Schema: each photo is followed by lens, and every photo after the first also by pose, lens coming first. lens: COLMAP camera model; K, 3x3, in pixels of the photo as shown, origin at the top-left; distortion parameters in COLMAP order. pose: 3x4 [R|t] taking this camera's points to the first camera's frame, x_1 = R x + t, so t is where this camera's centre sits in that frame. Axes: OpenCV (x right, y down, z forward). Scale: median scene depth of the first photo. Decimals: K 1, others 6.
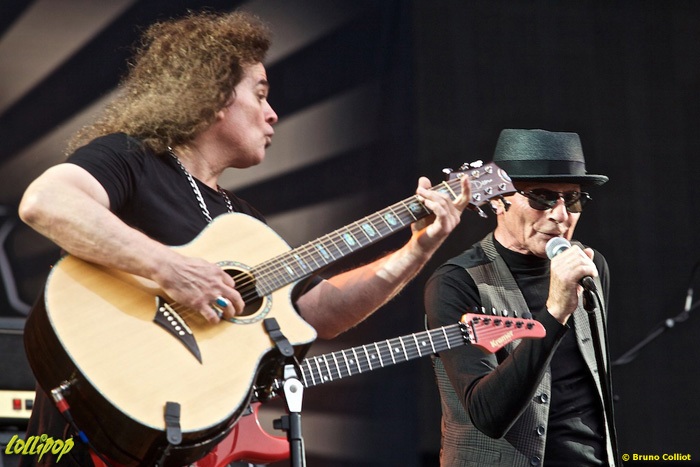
lens RADIAL K [[4015.7, 0, 350.0], [0, 4015.7, 233.5], [0, 0, 1]] dist [0.631325, 13.954336]
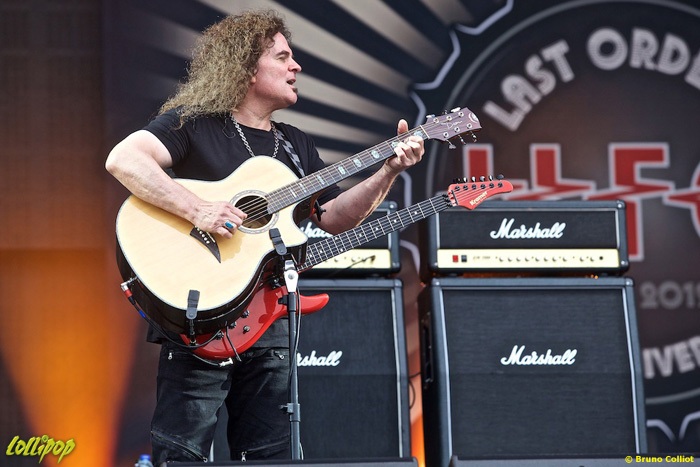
lens RADIAL K [[3226.0, 0, 350.0], [0, 3226.0, 233.5], [0, 0, 1]] dist [-0.025923, 2.678766]
pose [[0.999152, 0.039609, -0.011246, 0.025993], [-0.039235, 0.998726, 0.031735, -0.019936], [0.012488, -0.031267, 0.999433, -0.232697]]
